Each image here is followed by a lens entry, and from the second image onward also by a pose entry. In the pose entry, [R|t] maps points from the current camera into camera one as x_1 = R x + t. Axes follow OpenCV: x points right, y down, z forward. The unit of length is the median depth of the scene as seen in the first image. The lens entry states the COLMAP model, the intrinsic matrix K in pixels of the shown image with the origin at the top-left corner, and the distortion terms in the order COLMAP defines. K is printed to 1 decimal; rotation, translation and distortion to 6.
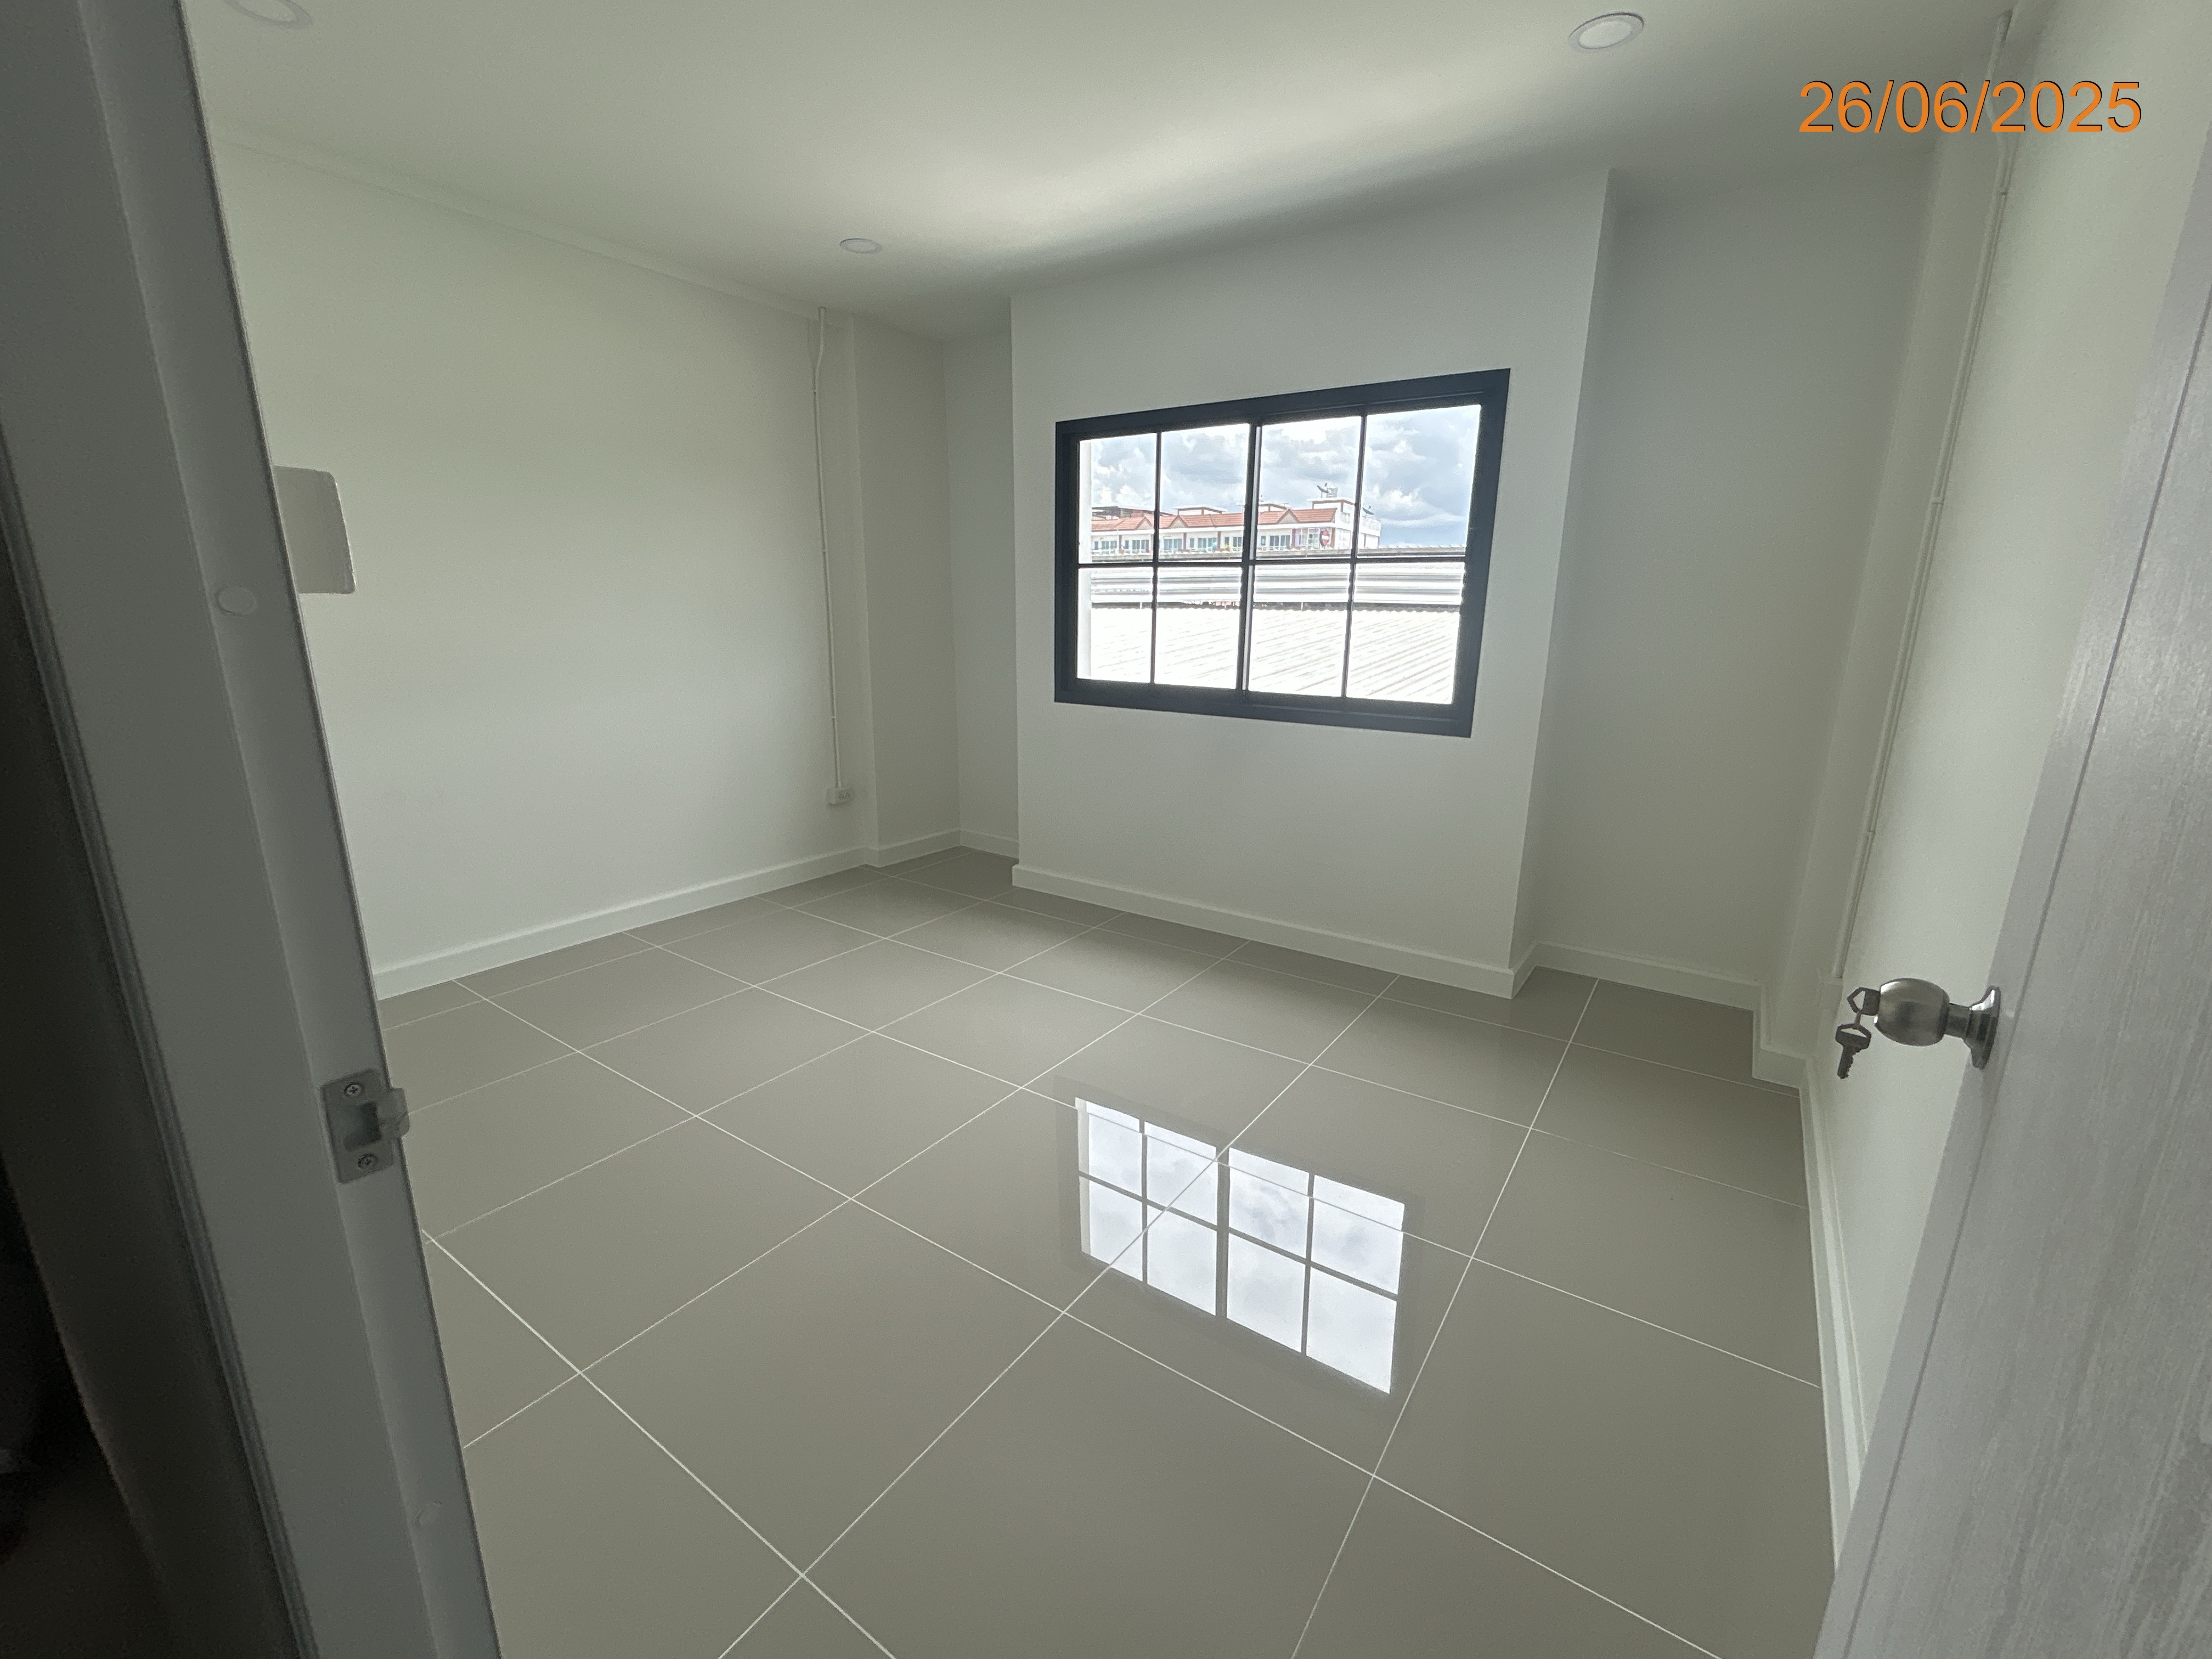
lens RADIAL K [[928.5, 0, 1115.8], [0, 928.5, 830.3], [0, 0, 1]] dist [0.000335, 0.000063]
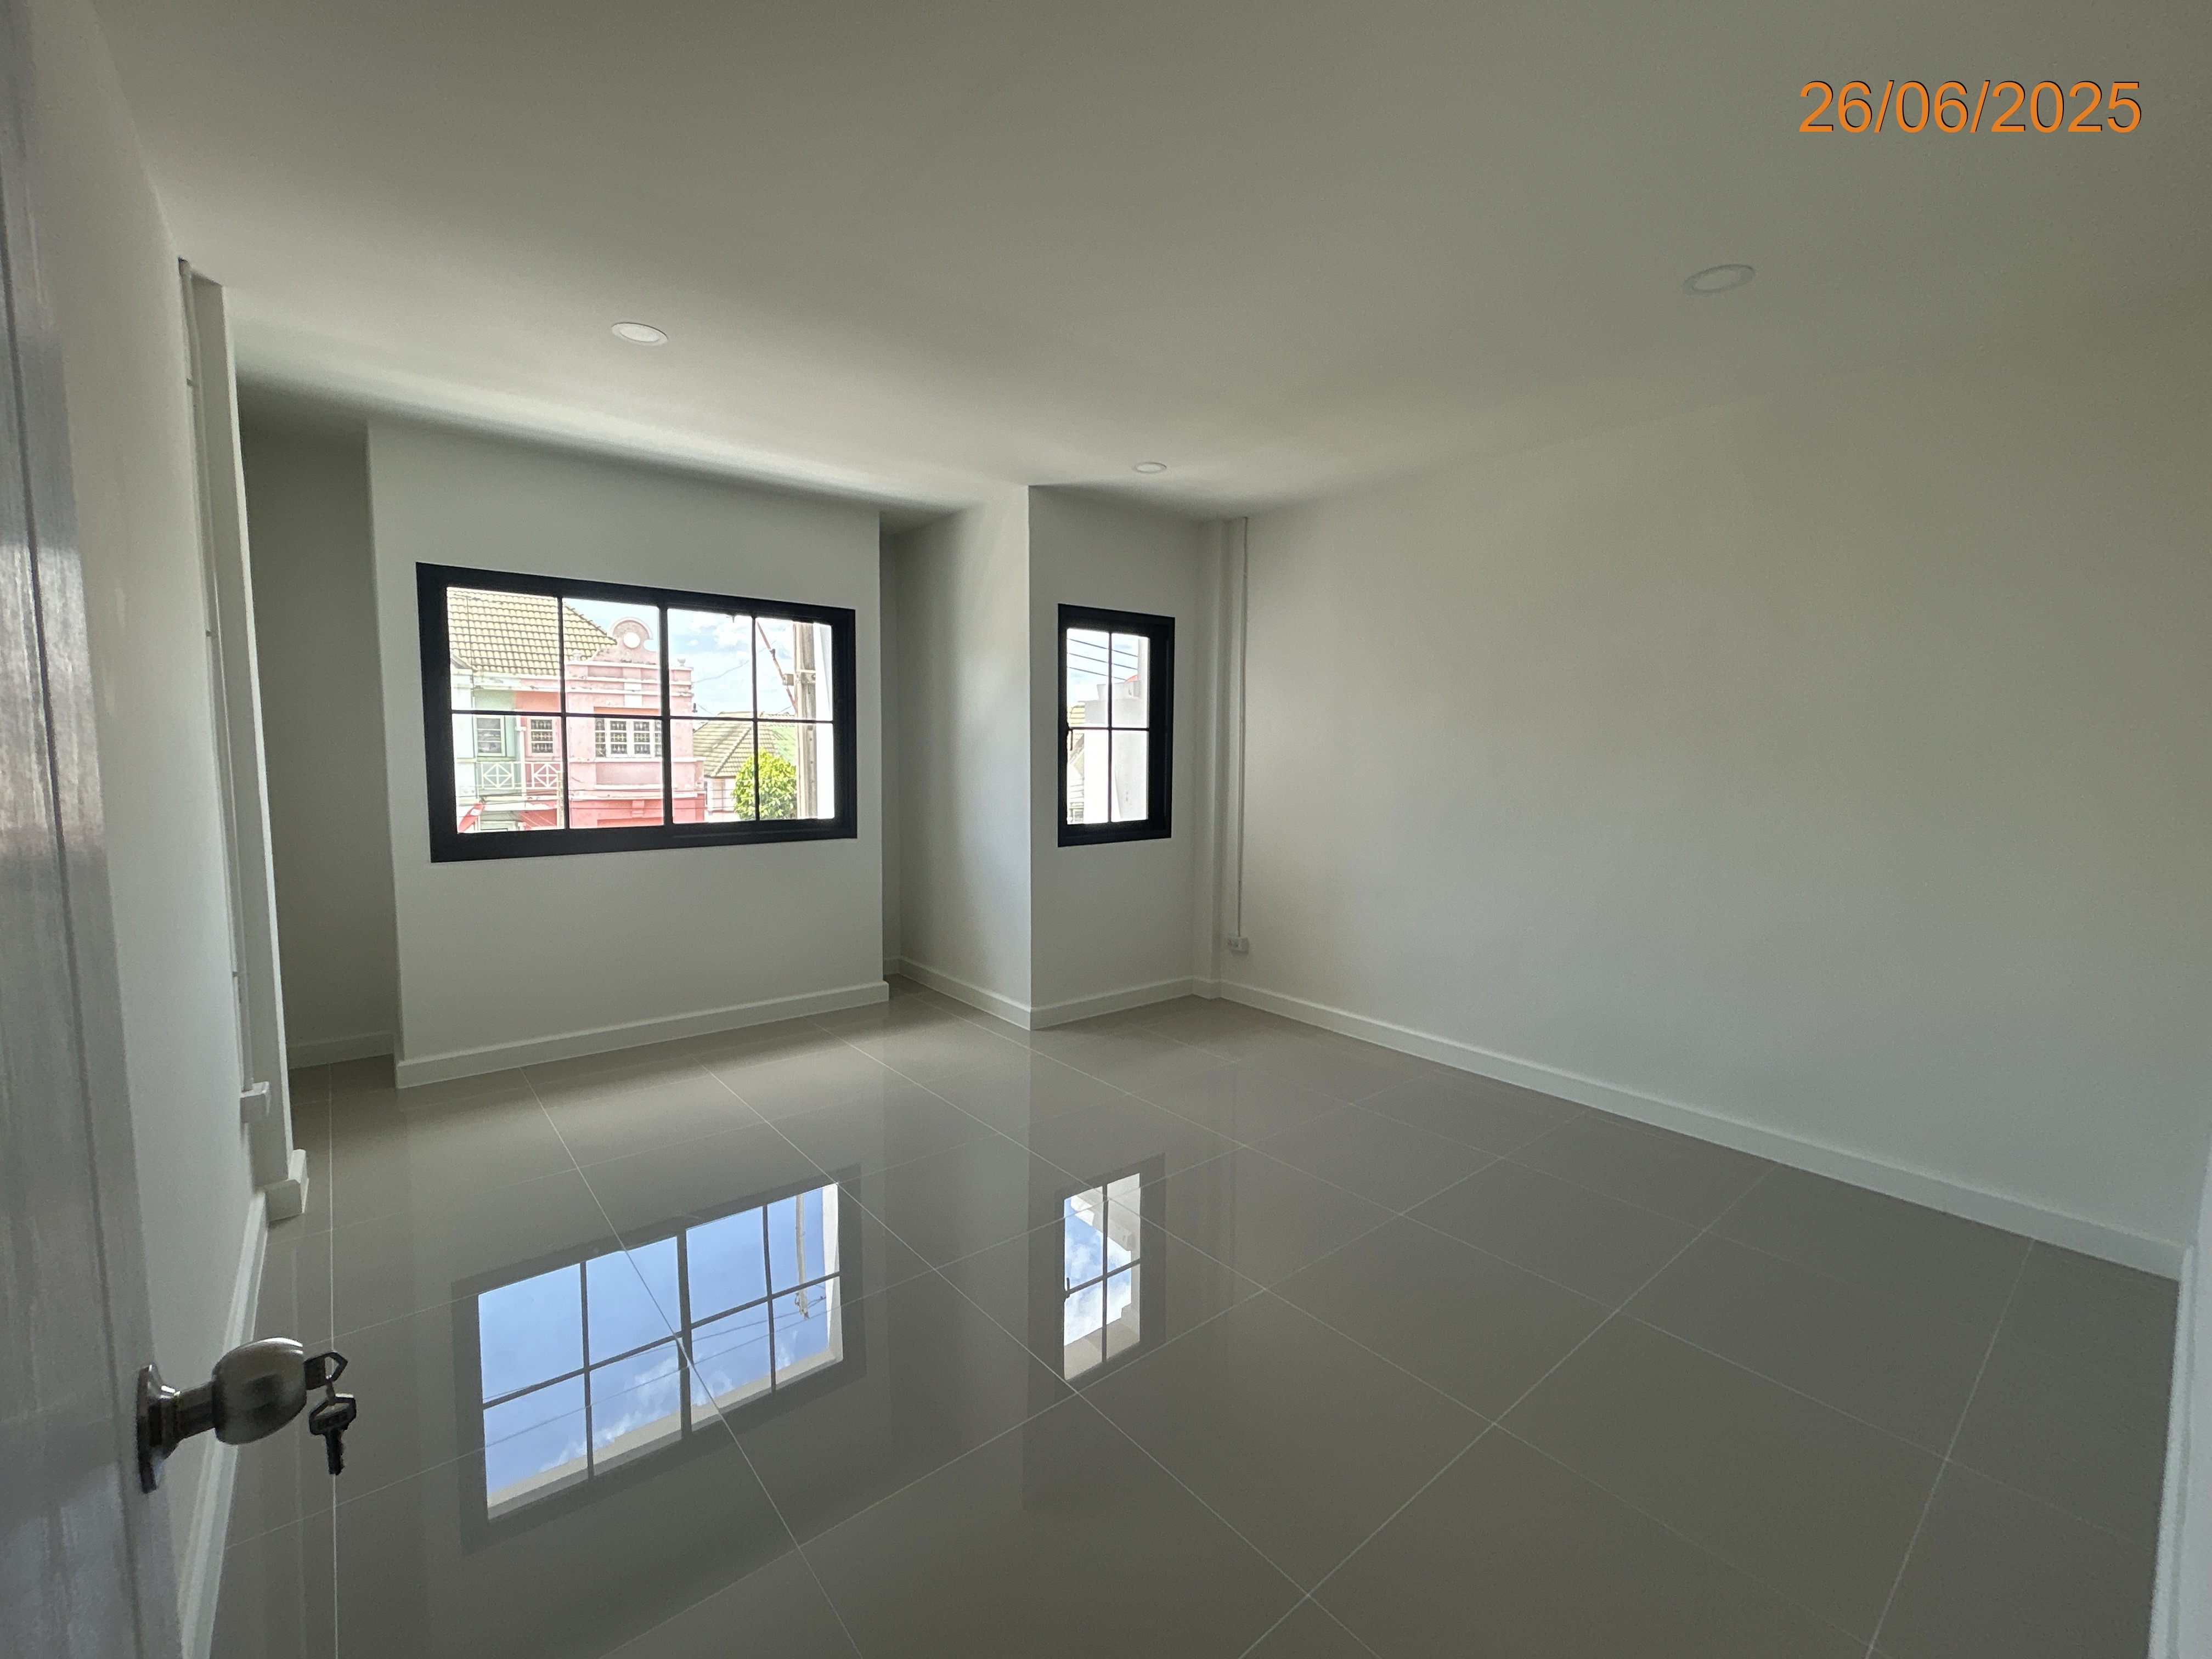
lens RADIAL K [[942.1, 0, 1099.2], [0, 942.1, 834.5], [0, 0, 1]] dist [-0.001101, -0.000477]
pose [[0.299302, -0.095981, 0.949319, -0.775343], [0.224607, 0.974057, 0.027668, -0.047182], [-0.927346, 0.204942, 0.313095, 0.125502]]
